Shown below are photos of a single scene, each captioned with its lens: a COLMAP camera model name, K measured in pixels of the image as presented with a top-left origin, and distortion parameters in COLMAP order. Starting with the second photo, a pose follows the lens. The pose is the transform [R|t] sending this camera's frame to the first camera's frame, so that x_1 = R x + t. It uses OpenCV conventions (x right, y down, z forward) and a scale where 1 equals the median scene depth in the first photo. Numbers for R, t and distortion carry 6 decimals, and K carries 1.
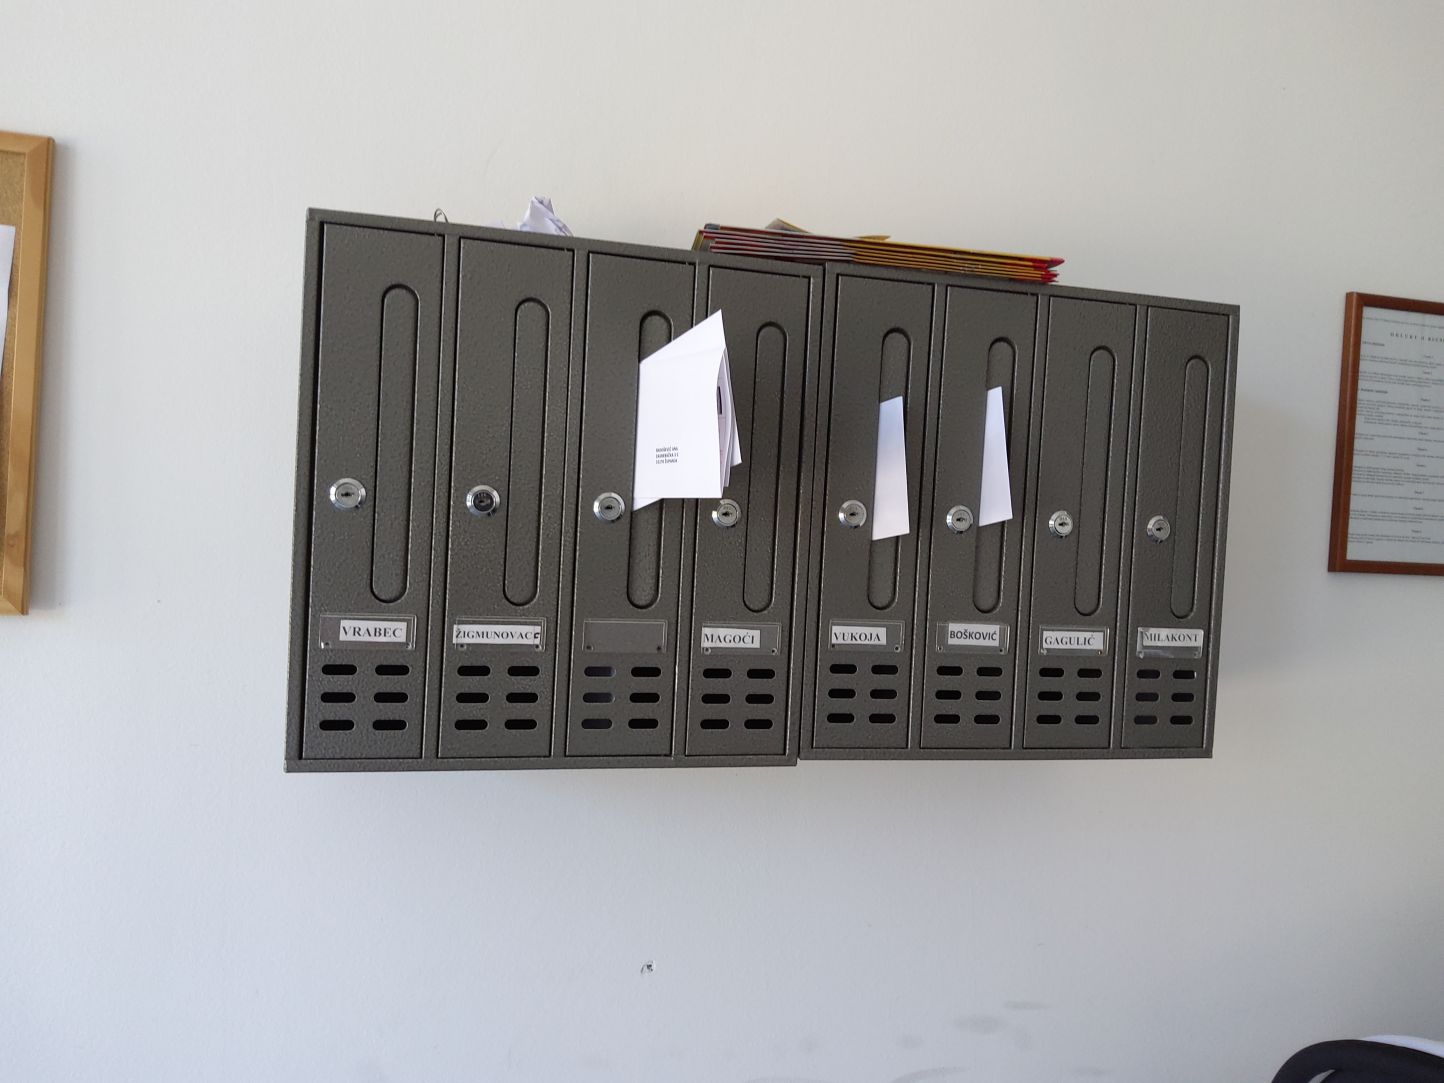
lens RADIAL K [[1075.4, 0, 722.0], [0, 1075.4, 541.5], [0, 0, 1]] dist [0.062535, -0.096487]
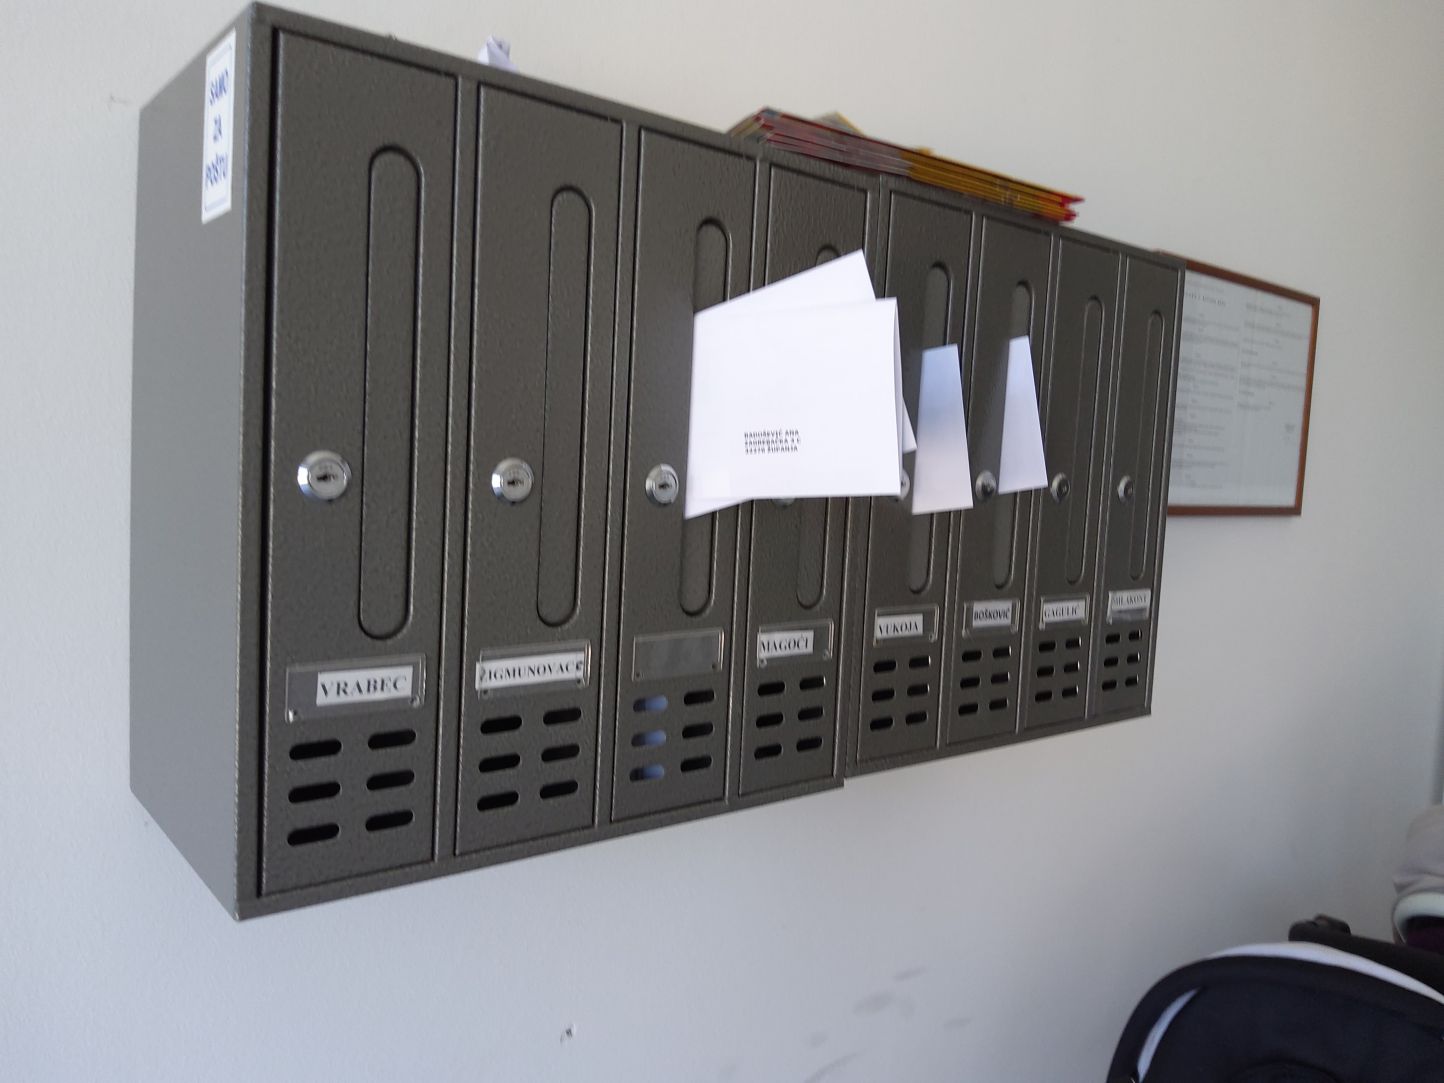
lens RADIAL K [[1075.4, 0, 722.0], [0, 1075.4, 541.5], [0, 0, 1]] dist [0.062535, -0.096487]
pose [[0.911069, -0.040493, 0.410260, -0.369691], [0.010647, 0.997144, 0.074774, -0.047651], [-0.412116, -0.063756, 0.908898, 0.304360]]
